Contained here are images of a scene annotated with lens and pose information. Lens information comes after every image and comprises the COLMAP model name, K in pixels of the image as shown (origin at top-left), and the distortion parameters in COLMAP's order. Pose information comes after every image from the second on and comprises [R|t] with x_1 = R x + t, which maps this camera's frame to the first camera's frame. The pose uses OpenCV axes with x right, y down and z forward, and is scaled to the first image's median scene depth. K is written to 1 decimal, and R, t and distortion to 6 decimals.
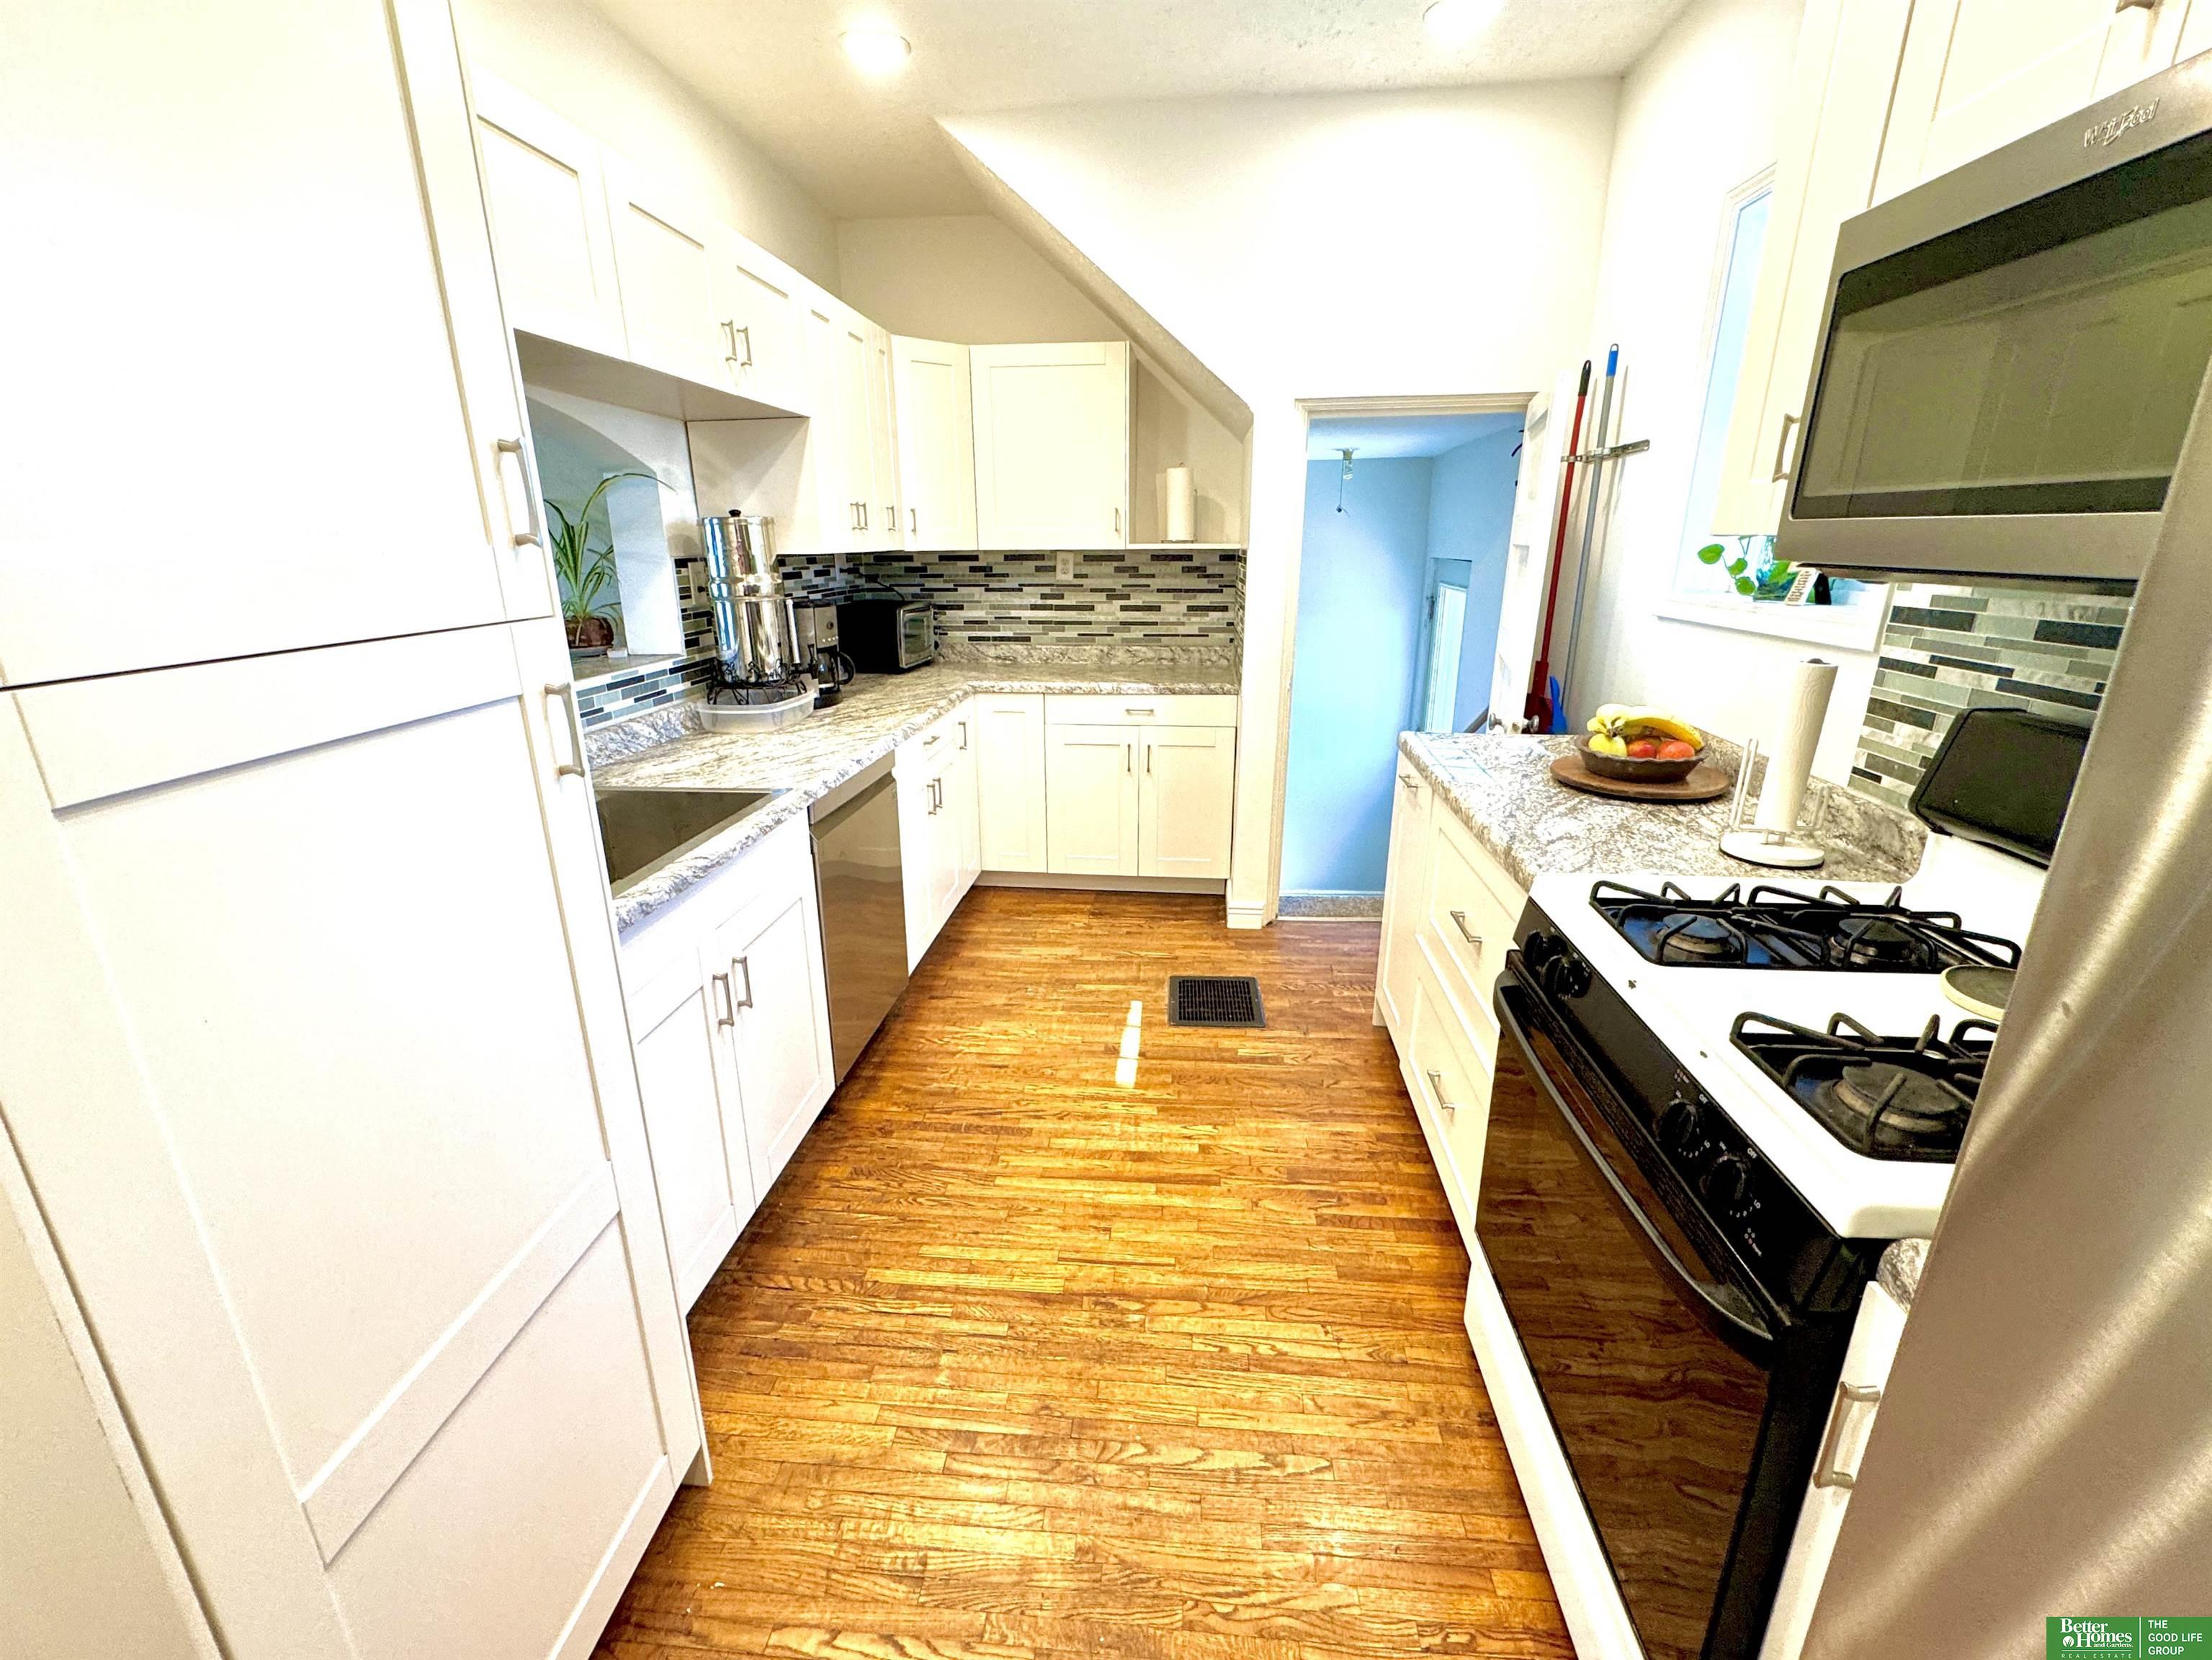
lens RADIAL K [[933.4, 0, 1106.7], [0, 933.4, 831.8], [0, 0, 1]] dist [-0.000001, 0.000051]
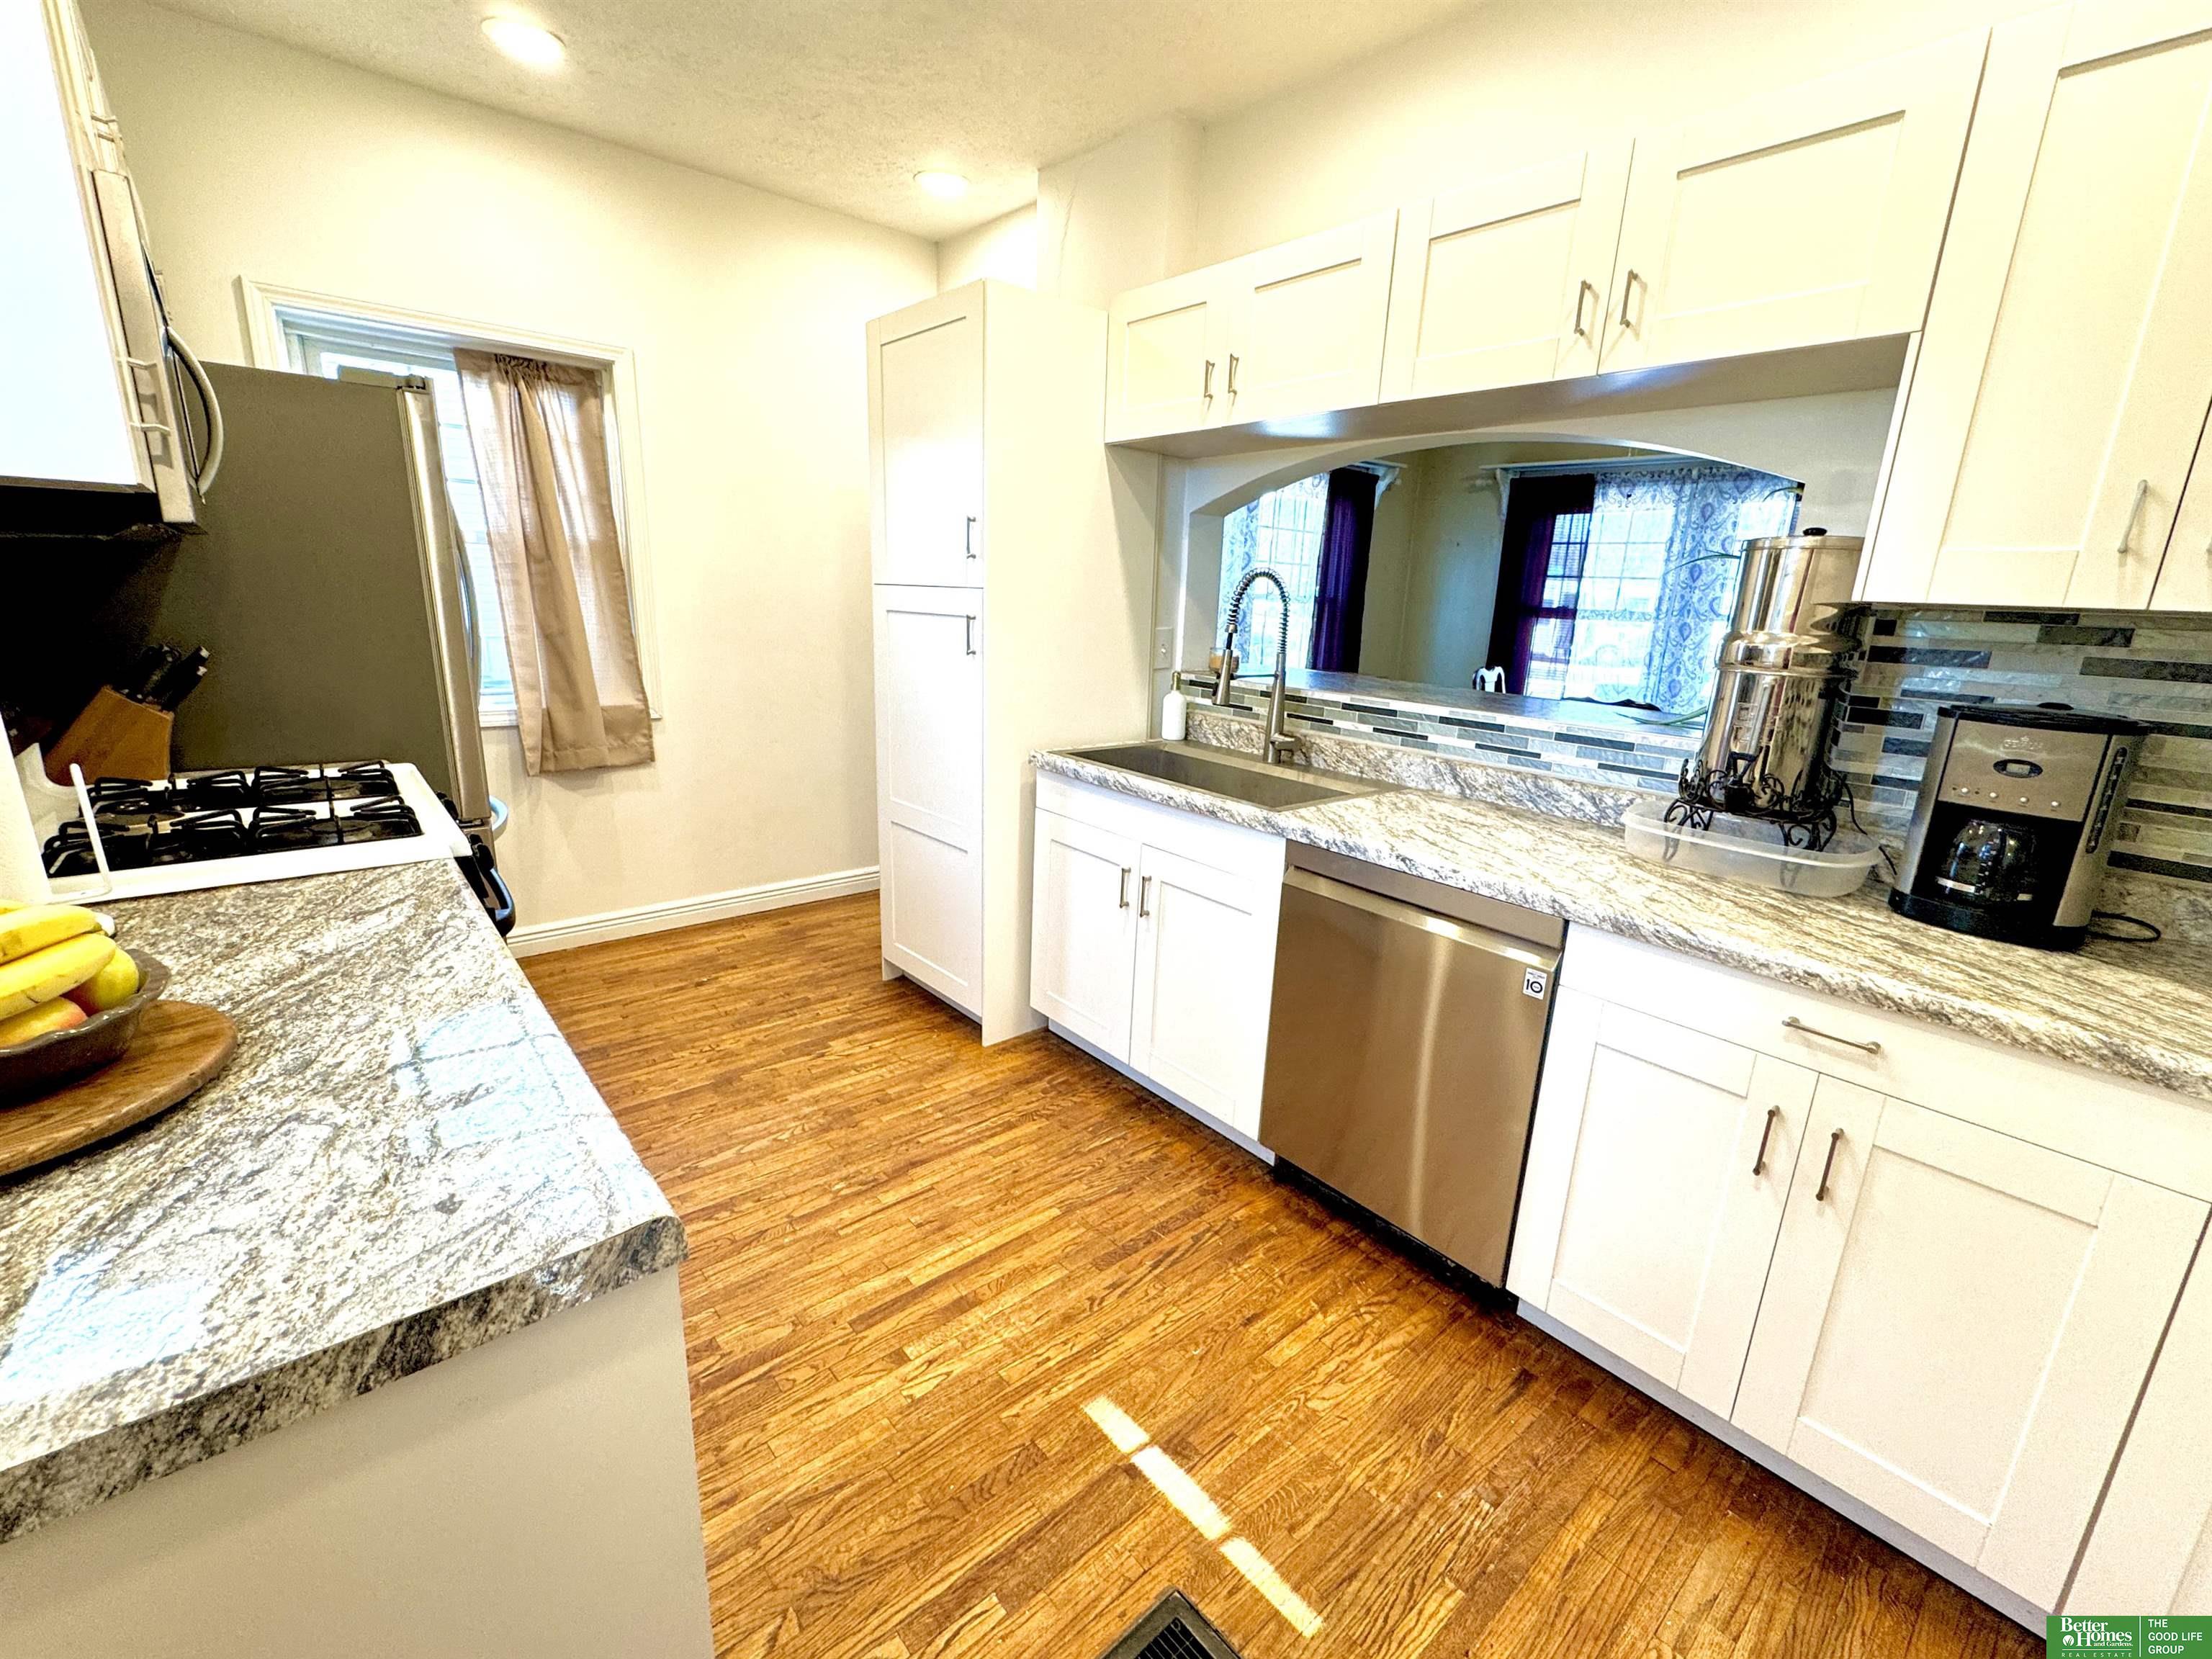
lens RADIAL K [[933.2, 0, 1101.1], [0, 933.2, 831.1], [0, 0, 1]] dist [-0.000001, 0.000051]
pose [[-0.693605, 0.156212, -0.703214, 0.470749], [-0.251263, 0.862430, 0.439409, -0.401939], [0.675115, 0.481468, -0.558935, 1.387179]]
